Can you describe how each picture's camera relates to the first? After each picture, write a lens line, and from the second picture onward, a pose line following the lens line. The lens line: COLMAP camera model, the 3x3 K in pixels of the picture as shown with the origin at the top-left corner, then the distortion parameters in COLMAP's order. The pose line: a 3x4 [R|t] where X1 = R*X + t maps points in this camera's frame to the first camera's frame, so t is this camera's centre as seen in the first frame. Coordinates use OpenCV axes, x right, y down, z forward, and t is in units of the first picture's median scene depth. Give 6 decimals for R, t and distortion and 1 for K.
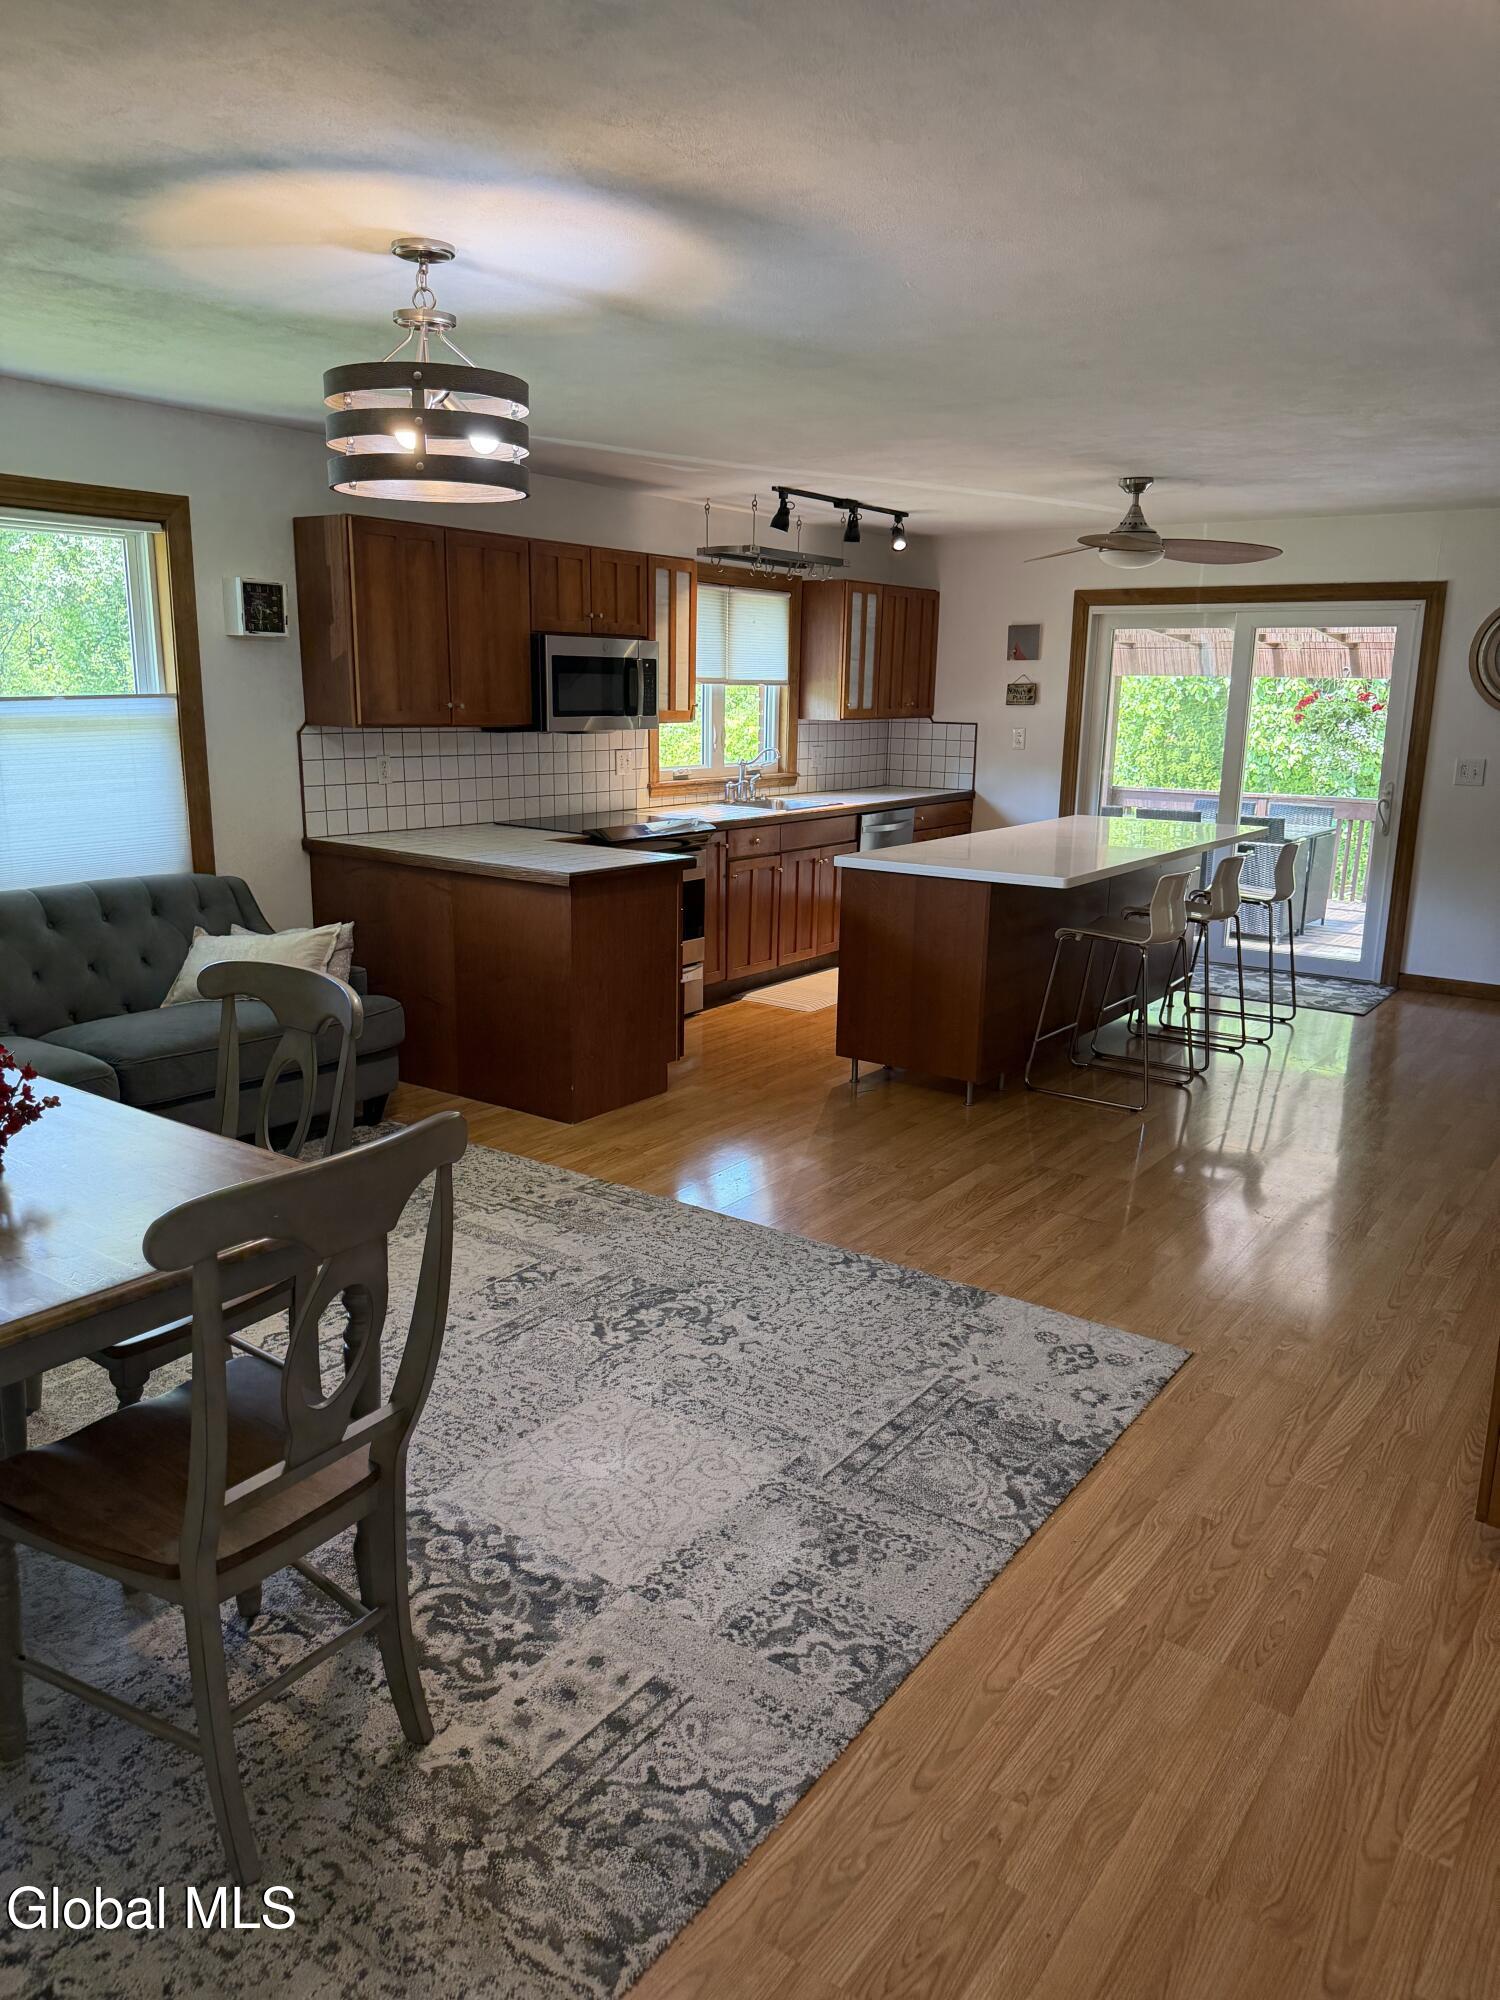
lens RADIAL K [[1406.4, 0, 753.8], [0, 1406.4, 1024.3], [0, 0, 1]] dist [0.196938, -0.395181]
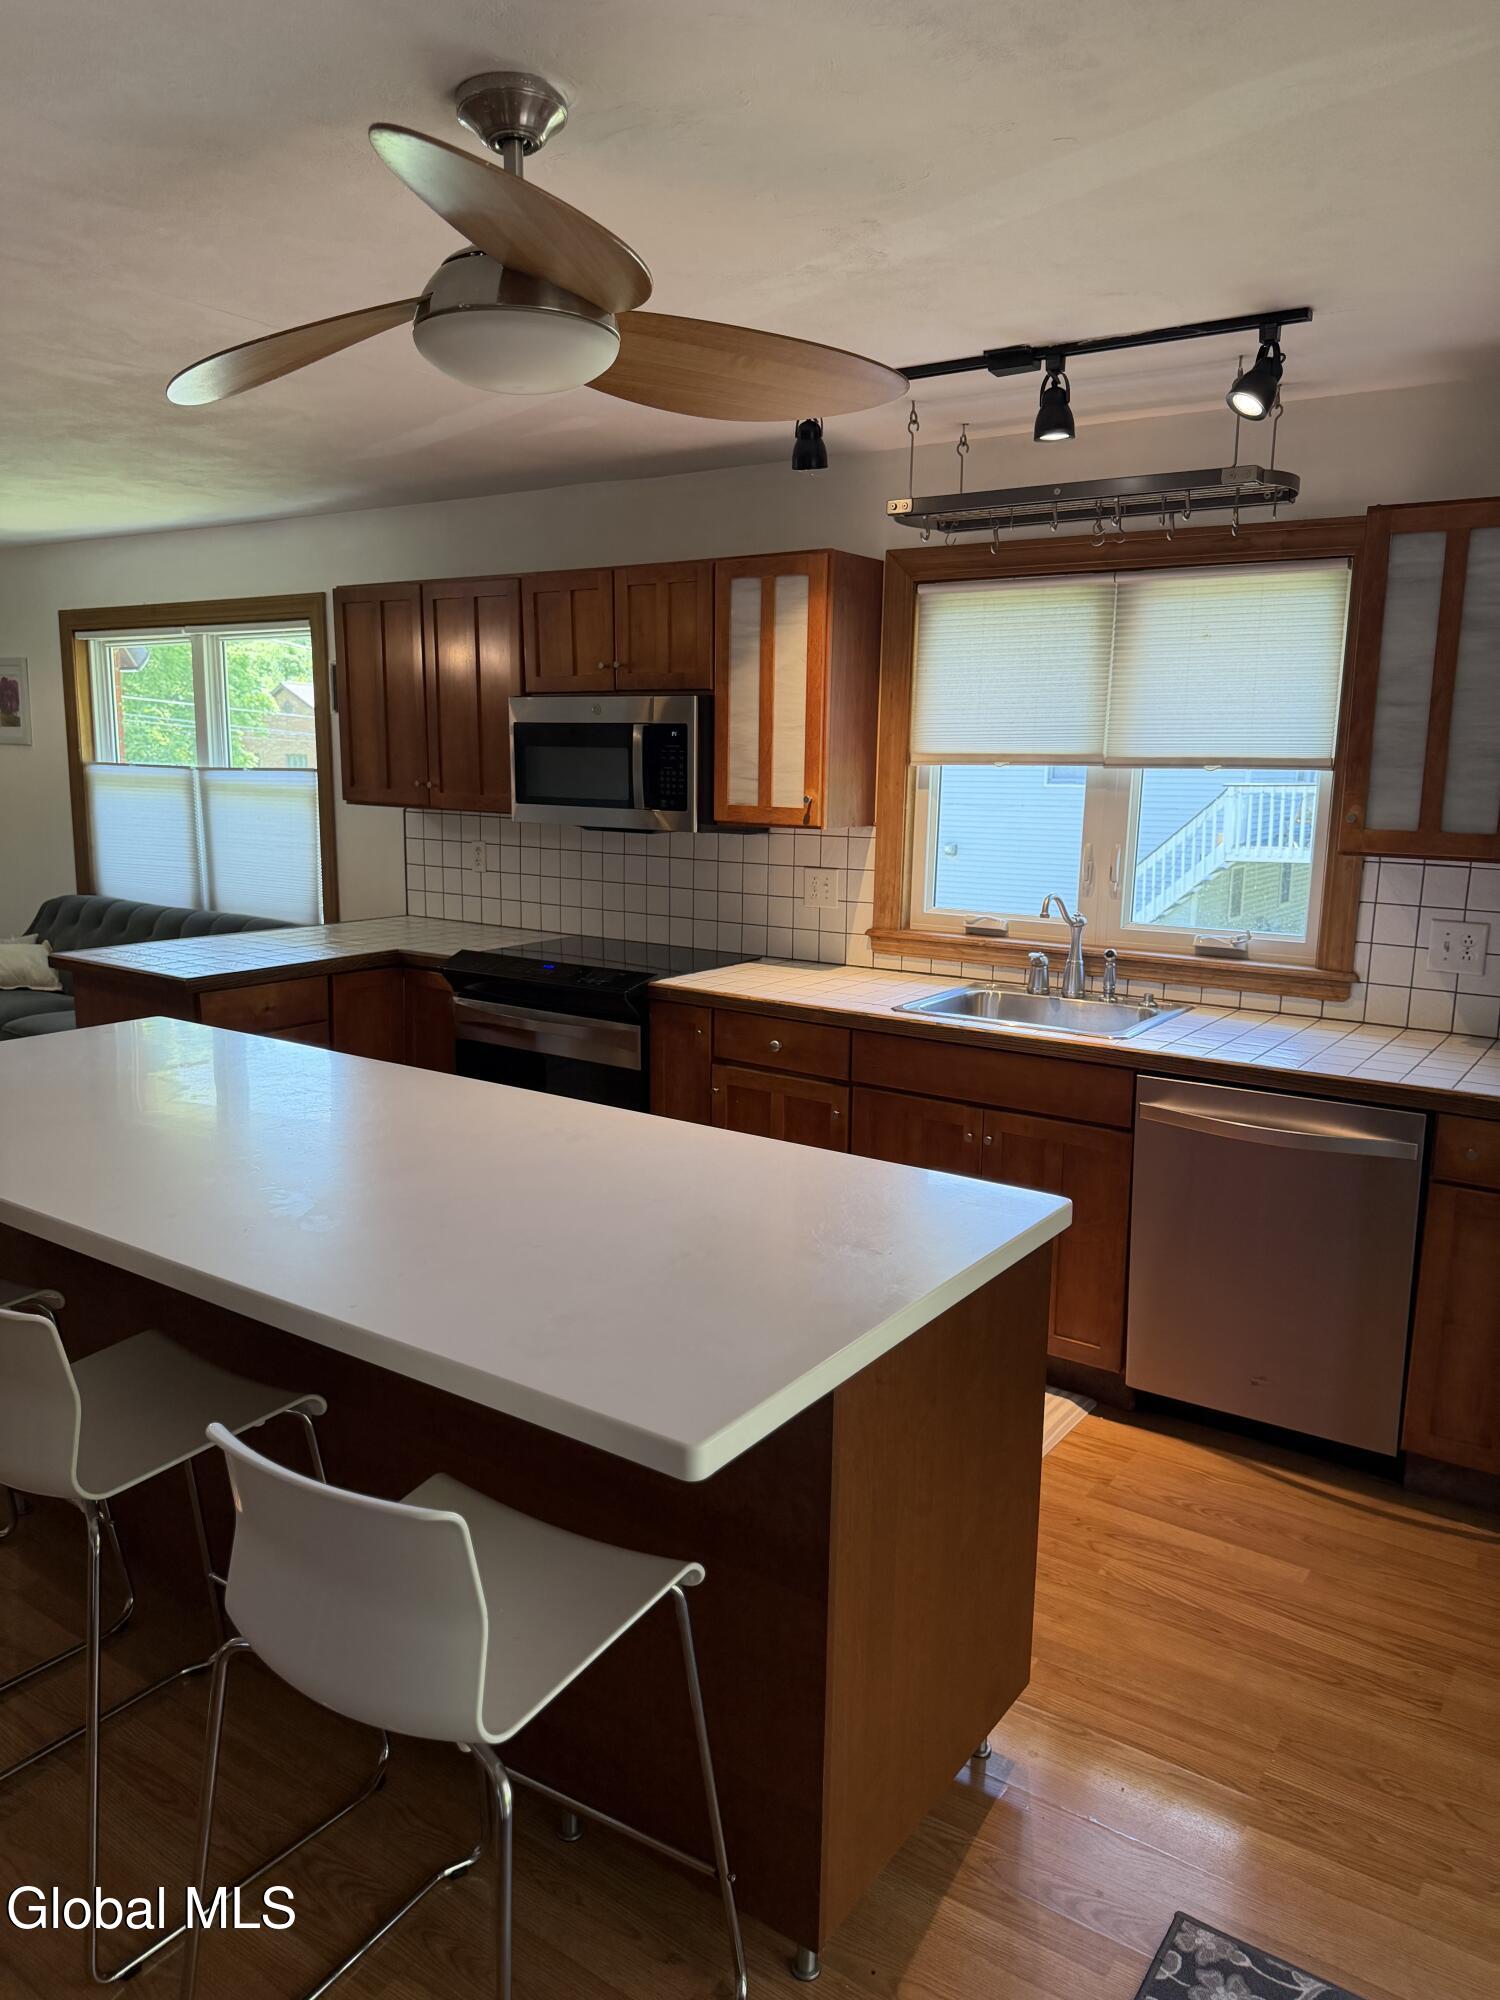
lens RADIAL K [[1414.5, 0, 745.0], [0, 1414.5, 1009.1], [0, 0, 1]] dist [0.140425, -0.226066]
pose [[-0.004185, 0.164831, -0.986313, 0.562237], [-0.247526, 0.955457, 0.160724, -0.238006], [0.968872, 0.244811, 0.036802, 1.009917]]
